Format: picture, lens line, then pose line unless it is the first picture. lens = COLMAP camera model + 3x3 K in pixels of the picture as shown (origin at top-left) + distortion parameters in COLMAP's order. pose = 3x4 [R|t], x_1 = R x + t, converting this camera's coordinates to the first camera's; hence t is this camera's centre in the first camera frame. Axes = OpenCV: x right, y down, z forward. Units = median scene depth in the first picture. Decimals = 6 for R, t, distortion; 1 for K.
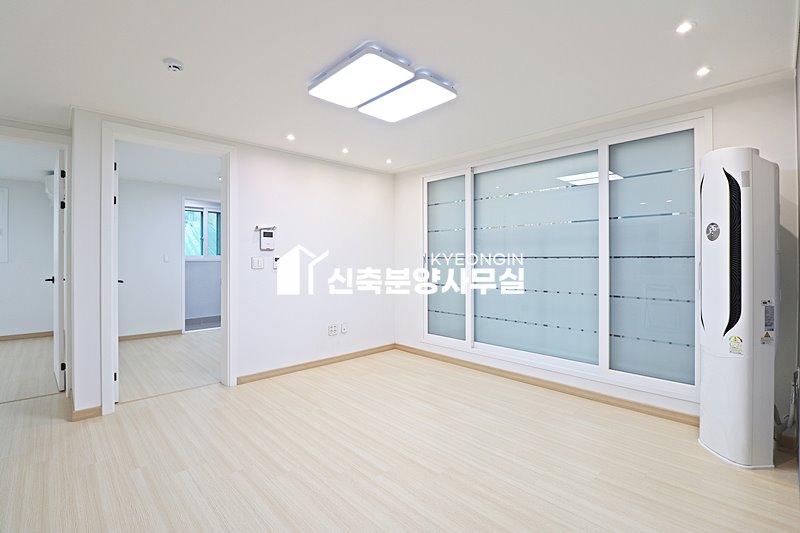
lens RADIAL K [[369.3, 0, 402.8], [0, 369.3, 258.5], [0, 0, 1]] dist [-0.007264, -0.008411]
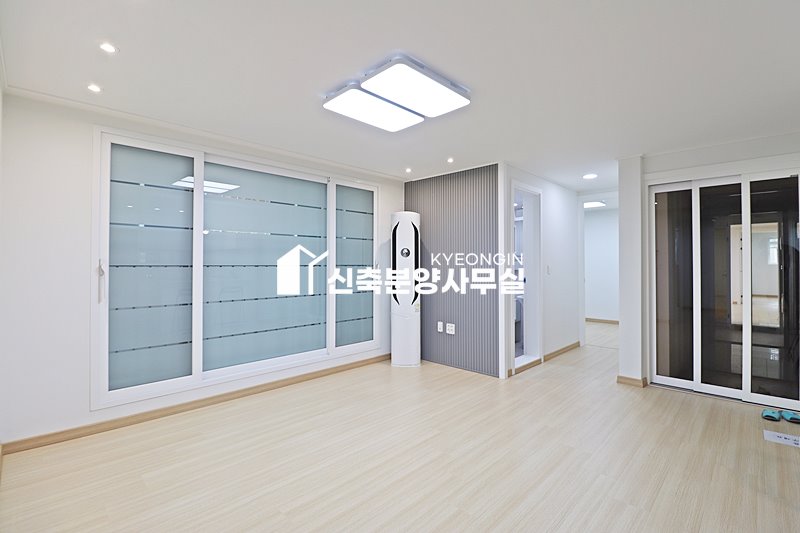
lens RADIAL K [[369.3, 0, 405.1], [0, 369.3, 258.3], [0, 0, 1]] dist [-0.007264, -0.008411]
pose [[-0.038232, 0.015160, 0.999154, -0.719860], [-0.000203, 0.999885, -0.015179, -0.007943], [-0.999269, -0.000783, -0.038225, 0.694652]]
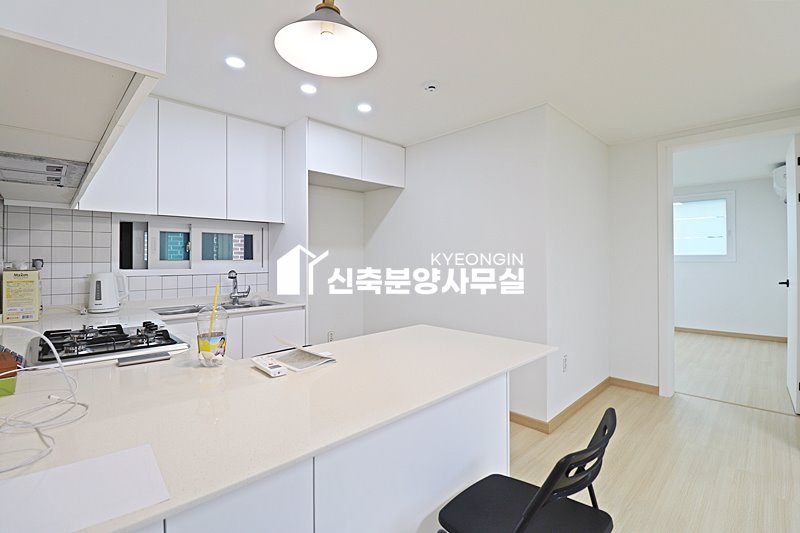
lens RADIAL K [[369.3, 0, 405.5], [0, 369.3, 255.2], [0, 0, 1]] dist [-0.007264, -0.008411]
pose [[0.017797, -0.006852, -0.999818, -0.097902], [0.004718, 0.999966, -0.006769, -0.009458], [0.999830, -0.004596, 0.017829, 0.054851]]
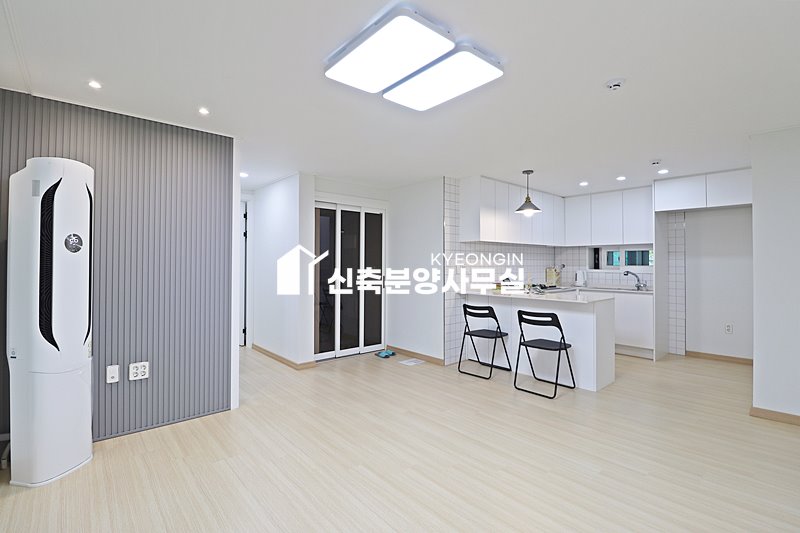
lens RADIAL K [[369.3, 0, 402.4], [0, 369.3, 259.4], [0, 0, 1]] dist [-0.007264, -0.008411]
pose [[-0.999343, -0.001681, 0.036214, -0.038819], [-0.002065, 0.999942, -0.010574, -0.013999], [-0.036194, -0.010642, -0.999288, 1.248048]]
